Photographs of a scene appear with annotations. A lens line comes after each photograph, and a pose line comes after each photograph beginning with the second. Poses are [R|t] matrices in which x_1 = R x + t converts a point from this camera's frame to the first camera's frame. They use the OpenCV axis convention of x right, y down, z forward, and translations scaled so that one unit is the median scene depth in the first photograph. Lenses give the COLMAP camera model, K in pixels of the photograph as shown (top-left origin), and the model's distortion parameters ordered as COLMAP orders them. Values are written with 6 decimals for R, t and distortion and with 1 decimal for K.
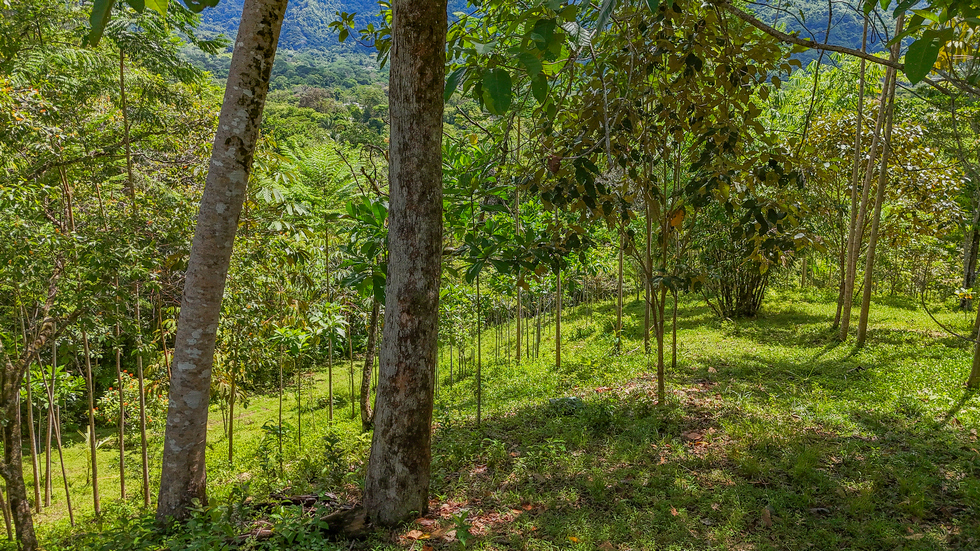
lens RADIAL K [[747.2, 0, 489.4], [0, 747.2, 274.1], [0, 0, 1]] dist [0.073299, -0.052820]
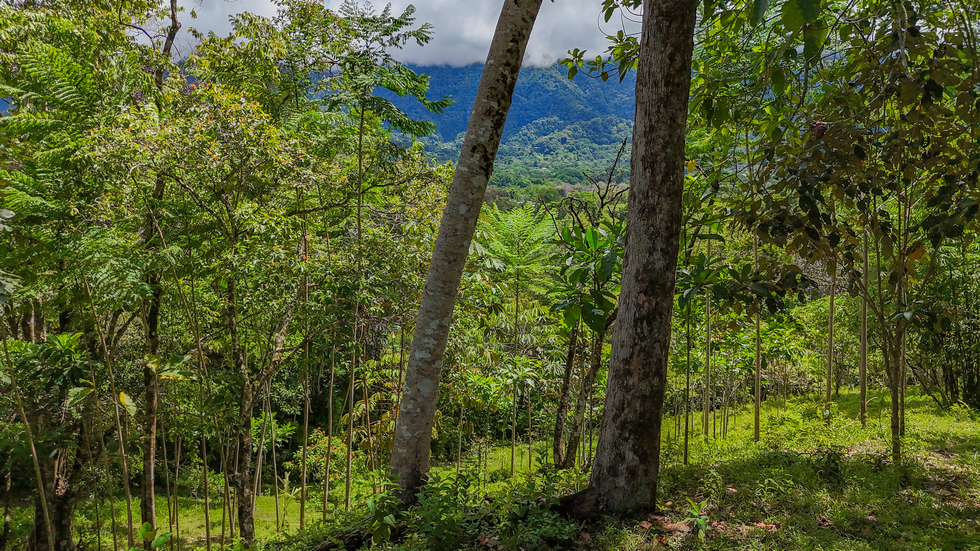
lens RADIAL K [[747.2, 0, 486.4], [0, 747.2, 266.5], [0, 0, 1]] dist [0.073299, -0.052820]
pose [[0.973877, 0.022714, -0.225938, -0.084349], [-0.053233, 0.990095, -0.129917, 0.148435], [0.220749, 0.138550, 0.965440, -0.031412]]
